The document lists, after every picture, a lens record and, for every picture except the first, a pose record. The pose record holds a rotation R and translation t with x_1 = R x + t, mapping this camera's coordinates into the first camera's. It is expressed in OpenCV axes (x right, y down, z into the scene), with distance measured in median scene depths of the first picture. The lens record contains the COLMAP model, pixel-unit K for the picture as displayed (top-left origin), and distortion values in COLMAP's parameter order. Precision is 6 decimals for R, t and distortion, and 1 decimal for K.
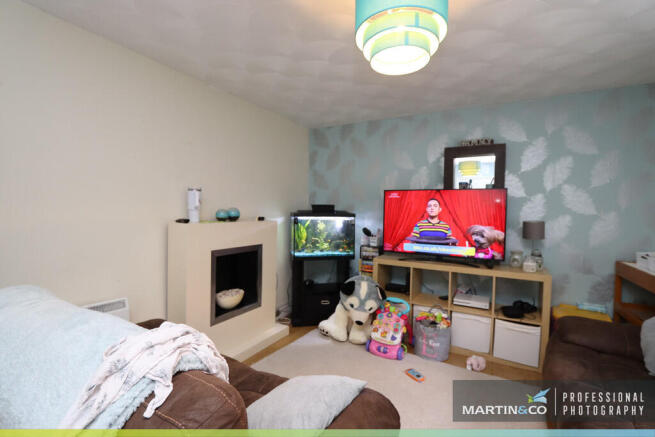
lens RADIAL K [[300.9, 0, 327.5], [0, 300.9, 218.5], [0, 0, 1]] dist [-0.023234, 0.003931]
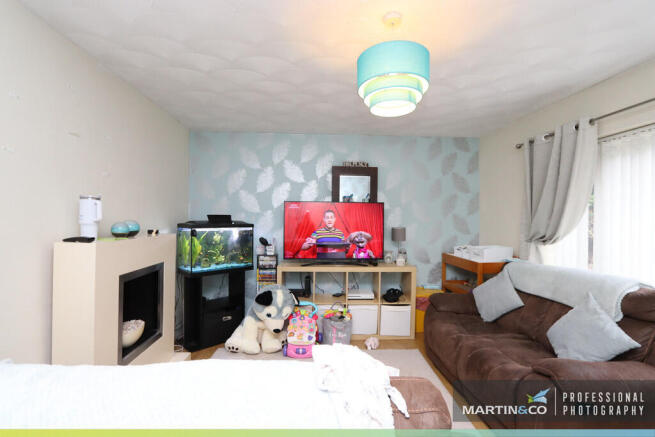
lens RADIAL K [[300.9, 0, 327.5], [0, 300.9, 218.5], [0, 0, 1]] dist [-0.023234, 0.003931]
pose [[0.840429, -0.009055, 0.541847, -0.292708], [0.019493, 0.999718, -0.013528, -0.018494], [-0.541572, 0.021932, 0.840368, 0.035681]]
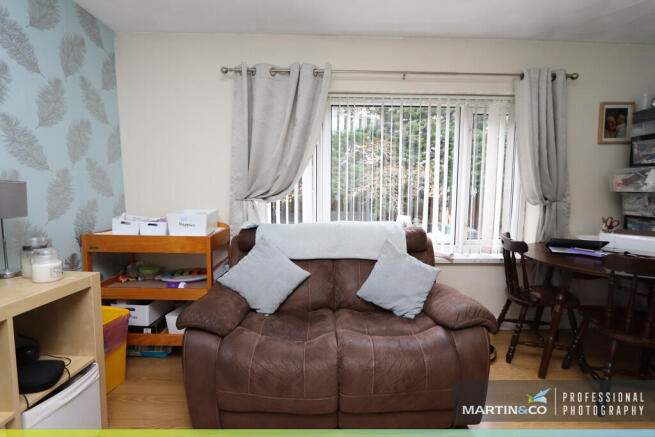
lens RADIAL K [[300.9, 0, 327.5], [0, 300.9, 218.5], [0, 0, 1]] dist [-0.023234, 0.003931]
pose [[-0.503131, -0.099114, 0.858507, 0.020030], [-0.000482, 0.993434, 0.114409, 0.016433], [-0.864210, 0.057148, -0.499876, 0.745433]]
